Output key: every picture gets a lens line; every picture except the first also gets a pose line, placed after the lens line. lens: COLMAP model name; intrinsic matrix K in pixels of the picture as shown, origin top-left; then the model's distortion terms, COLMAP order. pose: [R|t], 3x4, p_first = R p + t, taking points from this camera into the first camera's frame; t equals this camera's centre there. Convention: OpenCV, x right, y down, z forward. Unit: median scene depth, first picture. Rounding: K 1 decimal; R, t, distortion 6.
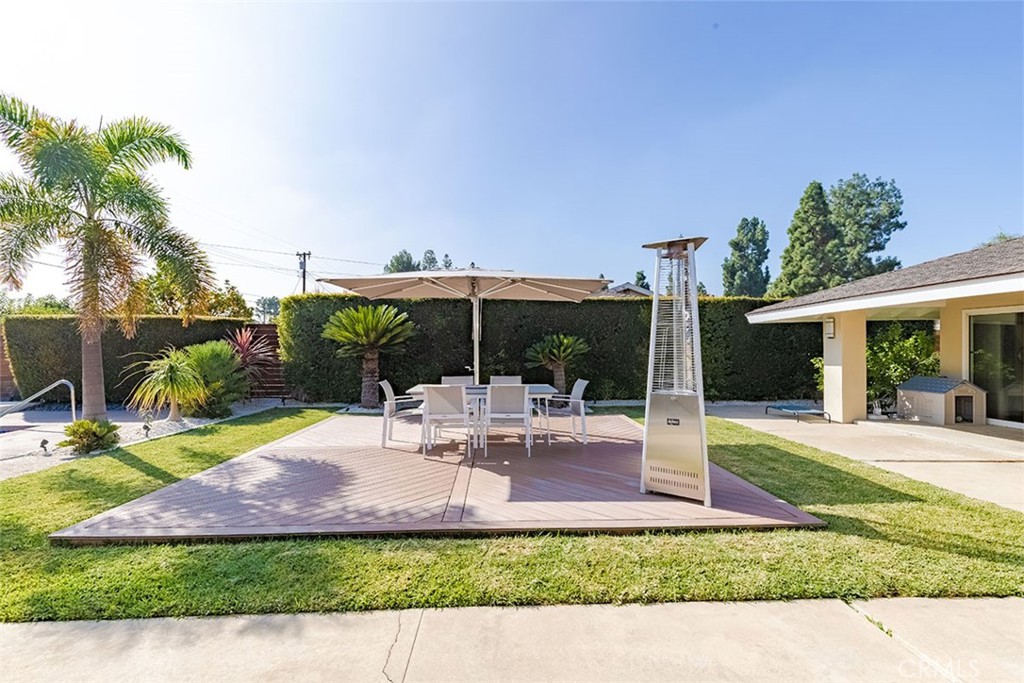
lens RADIAL K [[458.4, 0, 514.5], [0, 458.4, 347.7], [0, 0, 1]] dist [0.001753, 0.000166]
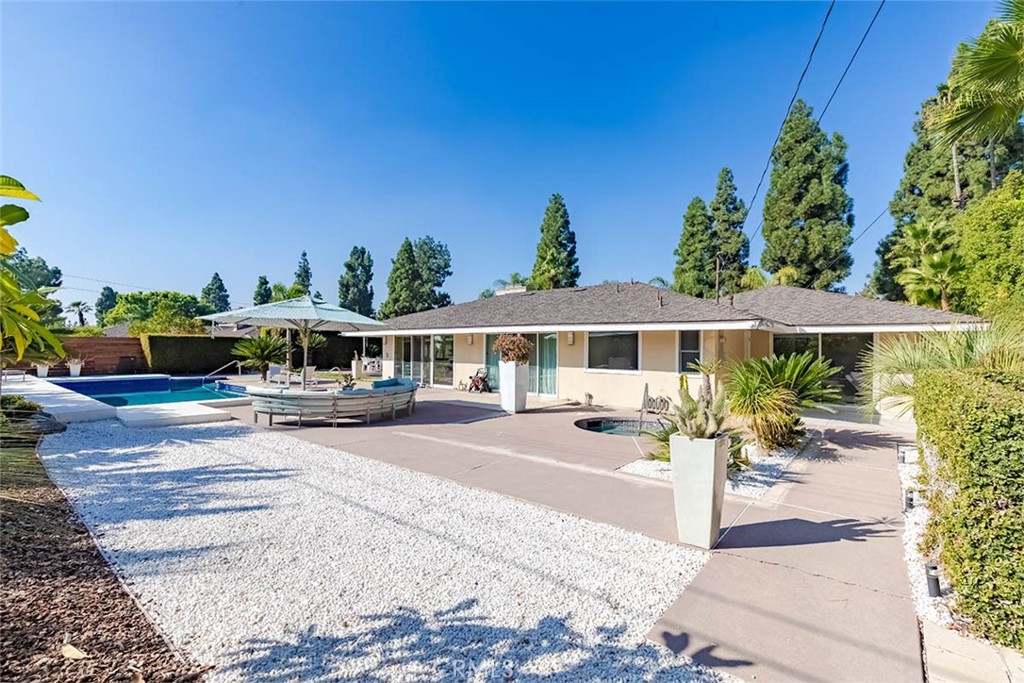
lens RADIAL K [[458.4, 0, 513.5], [0, 458.4, 343.9], [0, 0, 1]] dist [0.001753, 0.000166]
pose [[0.665142, 0.005067, 0.746700, -0.230589], [-0.000042, 0.999977, -0.006749, -0.001317], [-0.746717, 0.004457, 0.665127, -0.259902]]
